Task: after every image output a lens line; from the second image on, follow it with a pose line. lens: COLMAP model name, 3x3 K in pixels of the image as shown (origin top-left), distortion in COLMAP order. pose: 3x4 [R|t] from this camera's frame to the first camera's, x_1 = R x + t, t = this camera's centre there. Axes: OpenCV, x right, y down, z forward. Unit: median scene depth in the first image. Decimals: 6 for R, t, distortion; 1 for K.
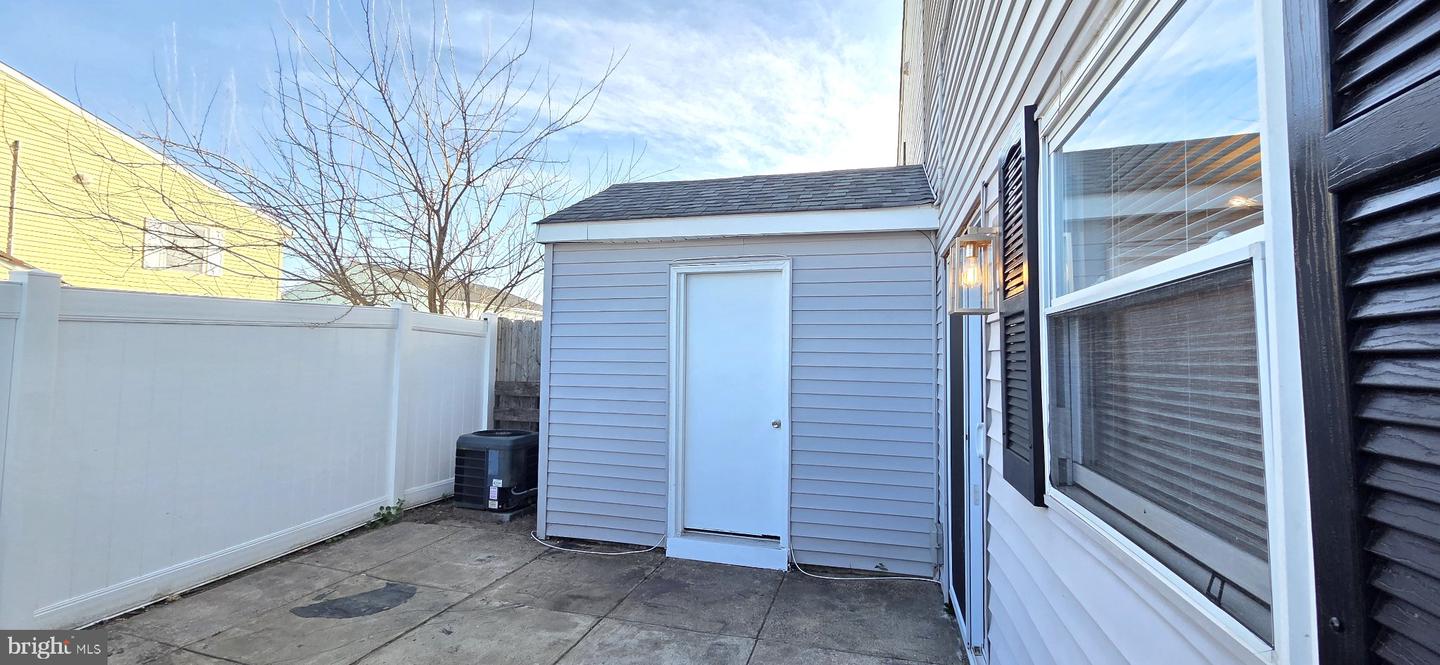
lens RADIAL K [[587.6, 0, 704.6], [0, 587.6, 323.6], [0, 0, 1]] dist [0.003402, -0.001653]
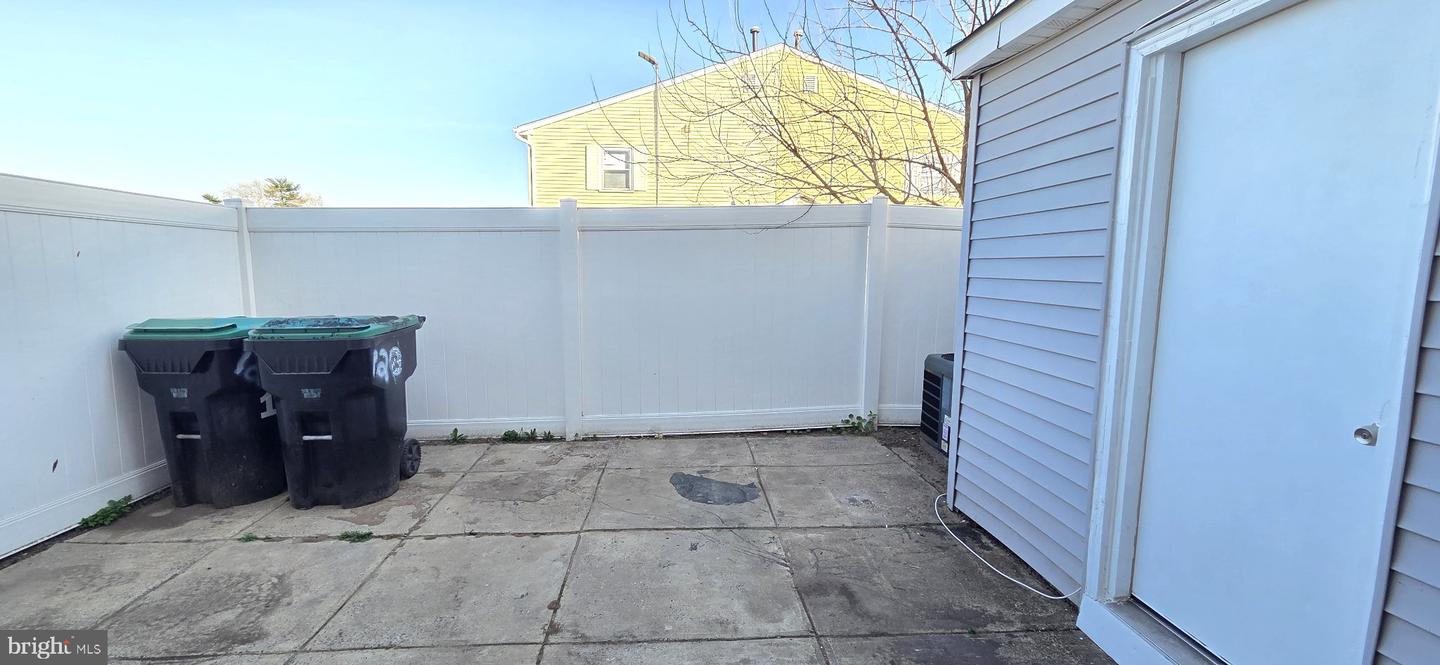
lens RADIAL K [[587.6, 0, 716.3], [0, 587.6, 331.9], [0, 0, 1]] dist [0.003402, -0.001653]
pose [[0.348806, 0.101258, -0.931709, 0.338634], [0.042190, 0.991442, 0.123545, 0.064039], [0.936245, -0.082402, 0.341549, 0.628305]]
